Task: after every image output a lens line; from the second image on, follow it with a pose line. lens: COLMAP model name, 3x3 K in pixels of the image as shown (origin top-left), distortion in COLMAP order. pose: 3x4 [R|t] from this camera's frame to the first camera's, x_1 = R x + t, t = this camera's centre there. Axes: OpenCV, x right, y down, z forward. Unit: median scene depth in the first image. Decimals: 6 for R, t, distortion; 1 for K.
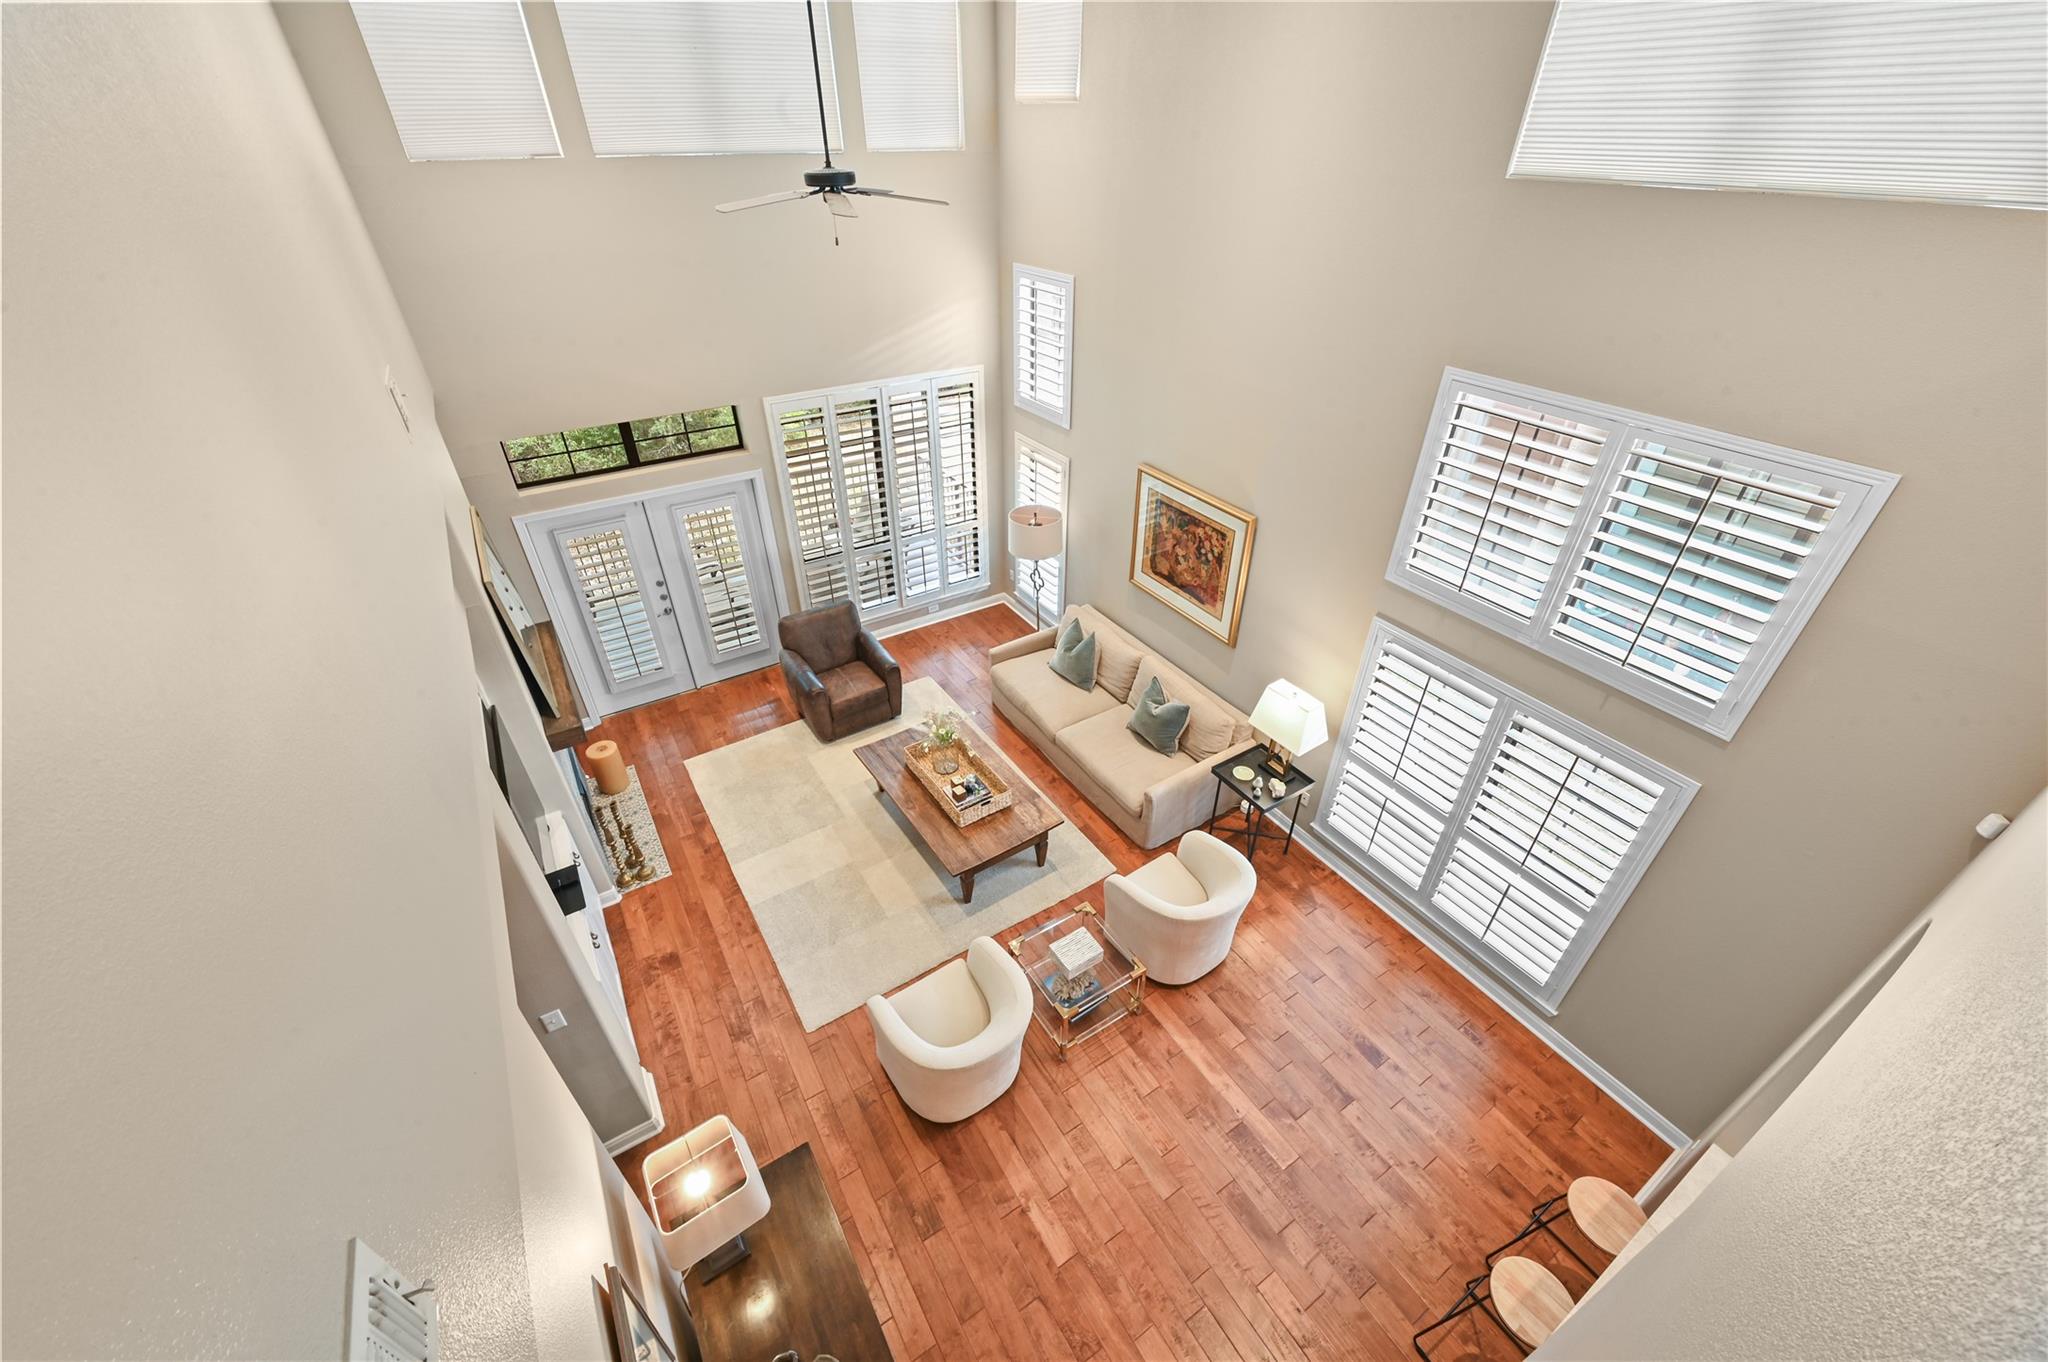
lens RADIAL K [[812.0, 0, 1032.2], [0, 812.0, 679.8], [0, 0, 1]] dist [0.001413, -0.000008]
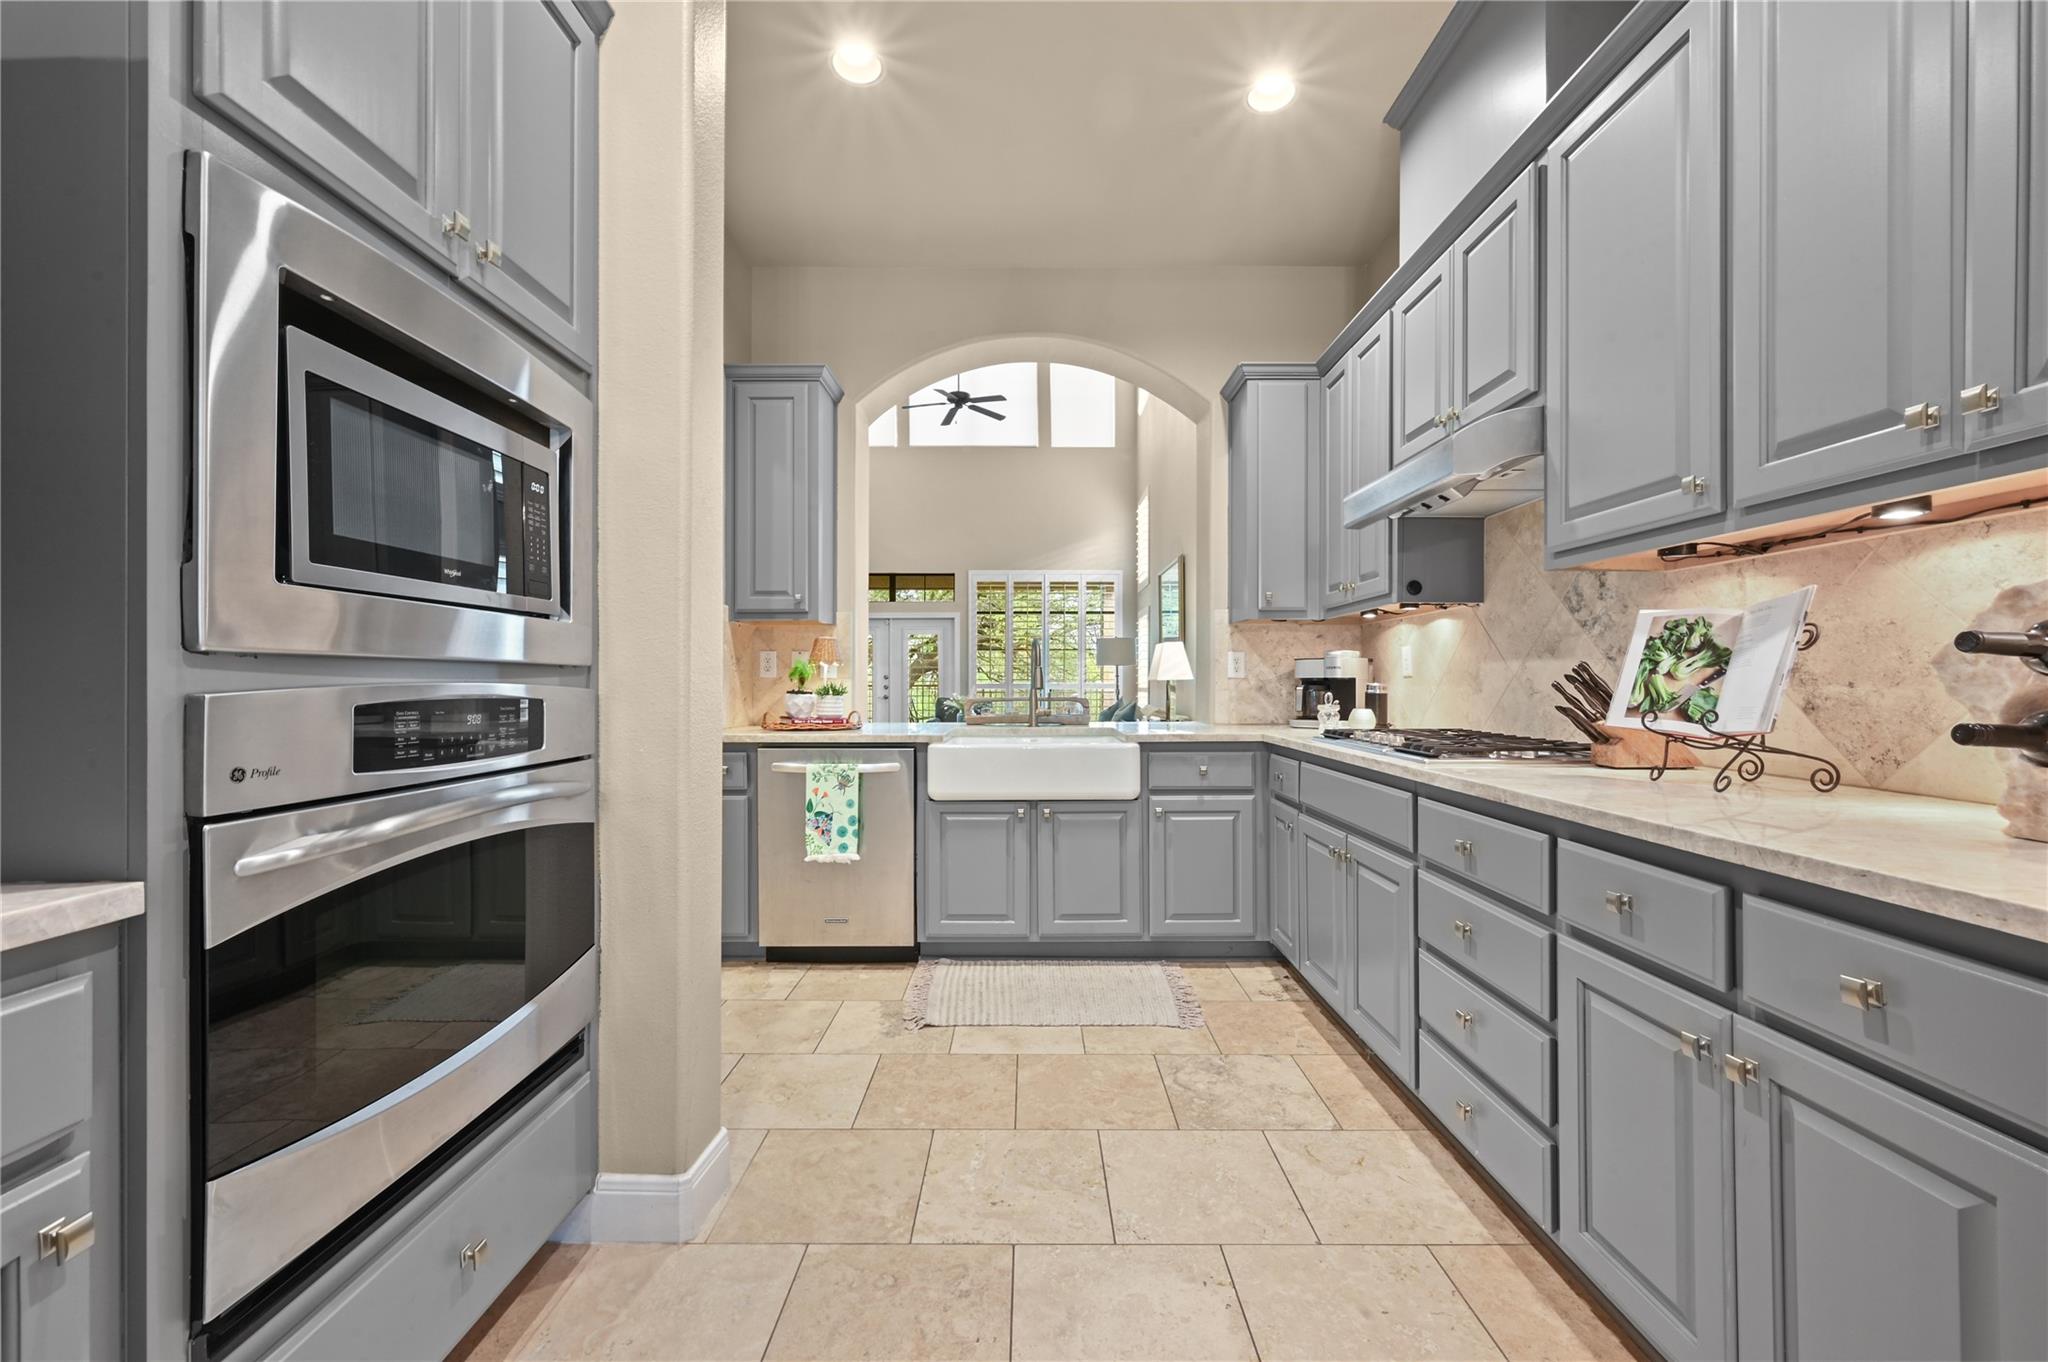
lens RADIAL K [[812.0, 0, 1033.4], [0, 812.0, 680.3], [0, 0, 1]] dist [0.001413, -0.000008]
pose [[0.846018, -0.005529, -0.533126, 0.725164], [-0.305277, 0.814777, -0.492893, 0.671000], [0.437104, 0.579748, 0.687628, 0.058925]]
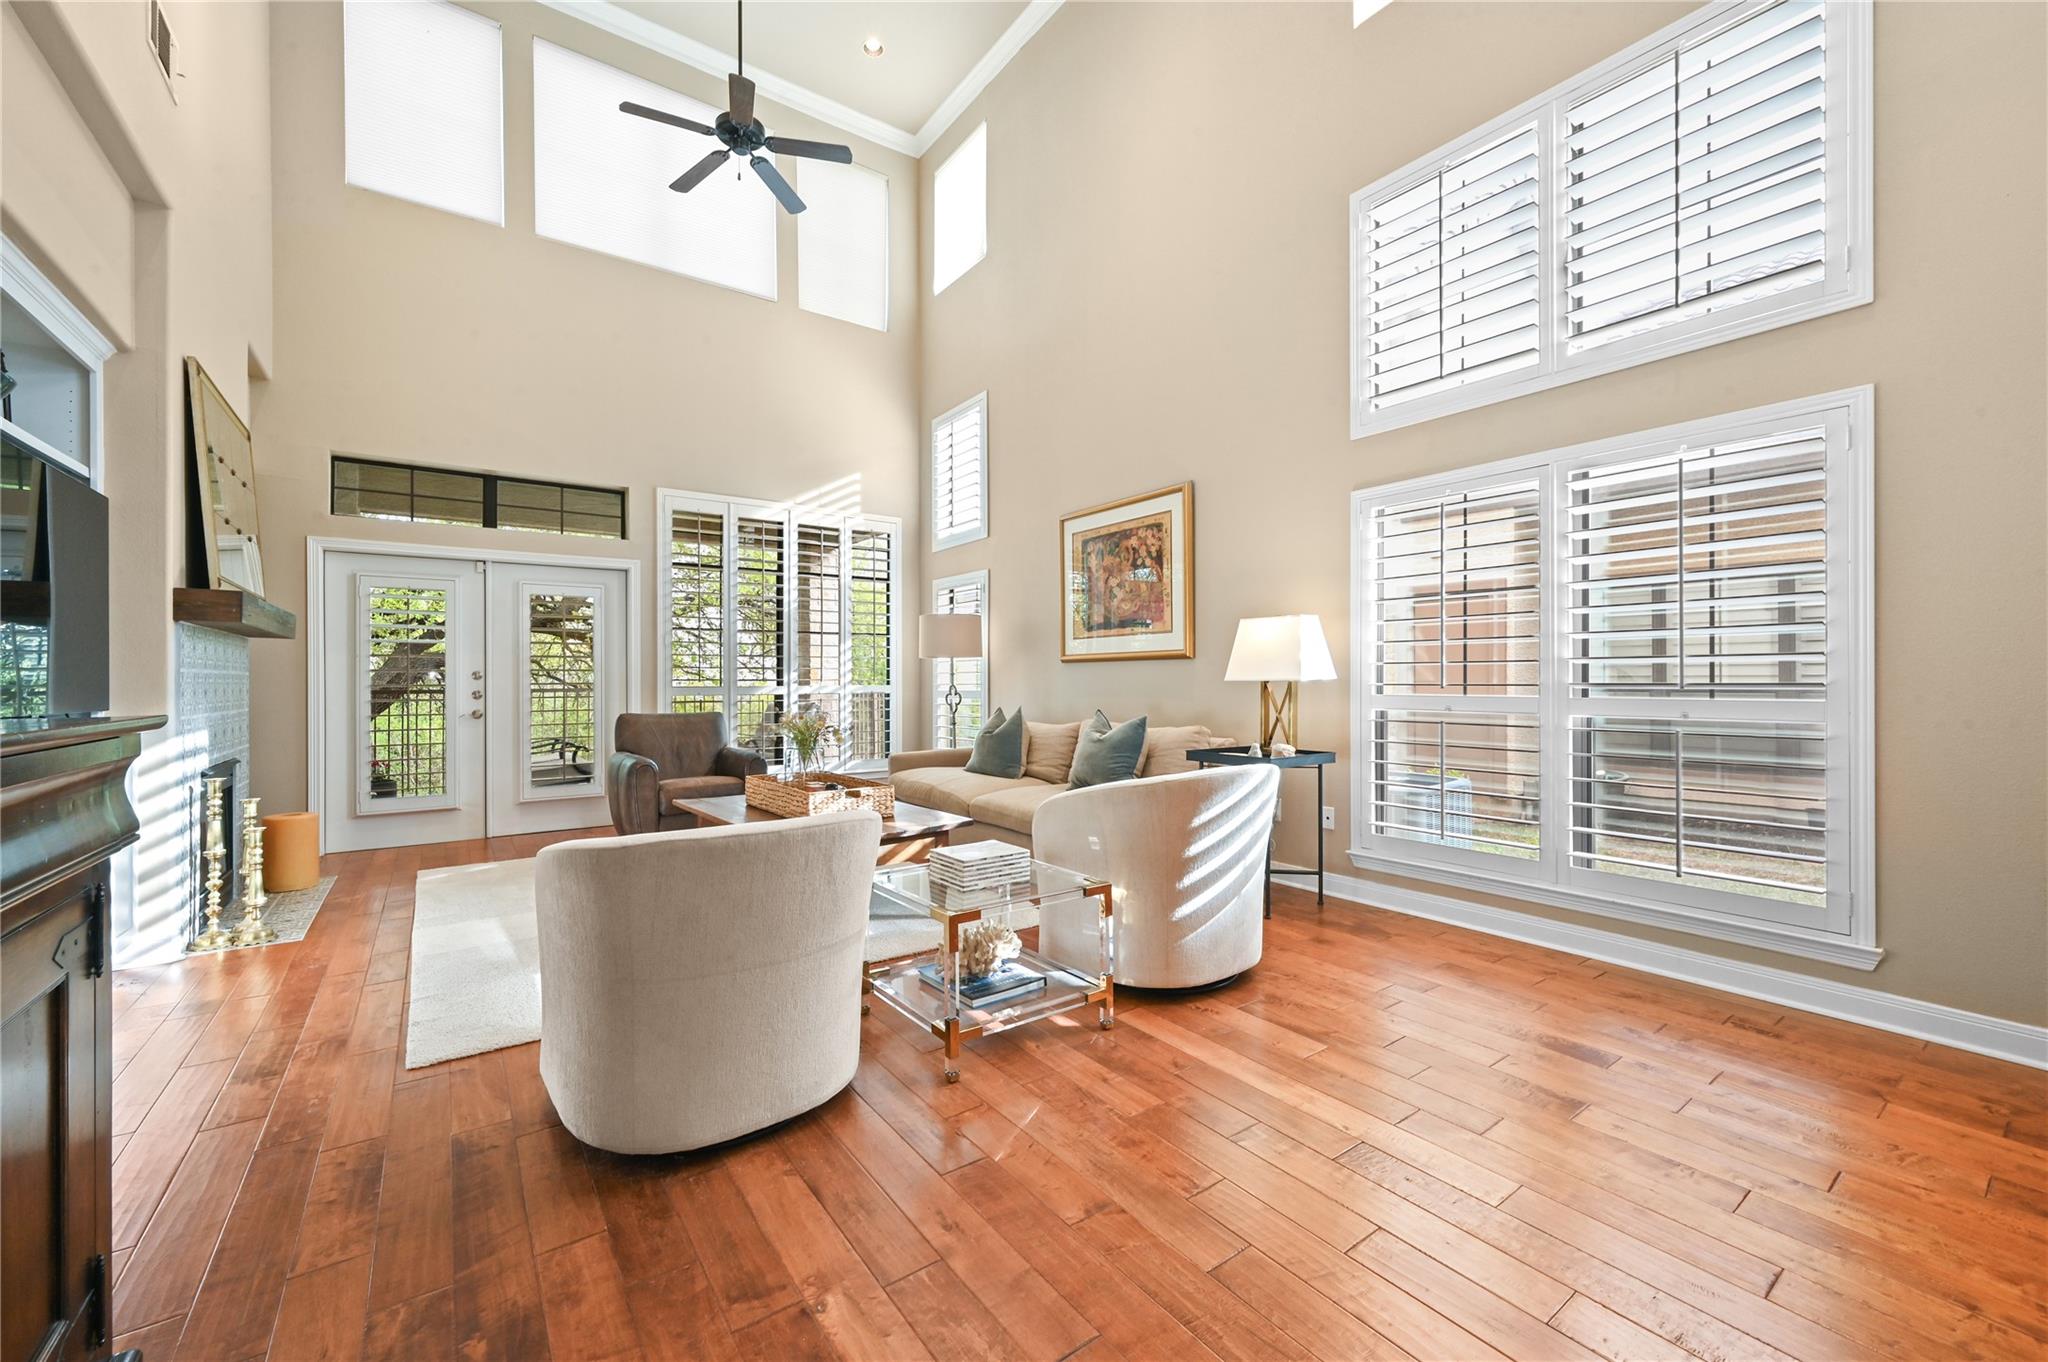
lens RADIAL K [[812.0, 0, 1030.2], [0, 812.0, 681.6], [0, 0, 1]] dist [0.001413, -0.000008]
pose [[0.998202, -0.008101, 0.059392, 0.044367], [0.040843, 0.817134, -0.574998, 0.432972], [-0.043873, 0.576390, 0.815996, 0.383010]]
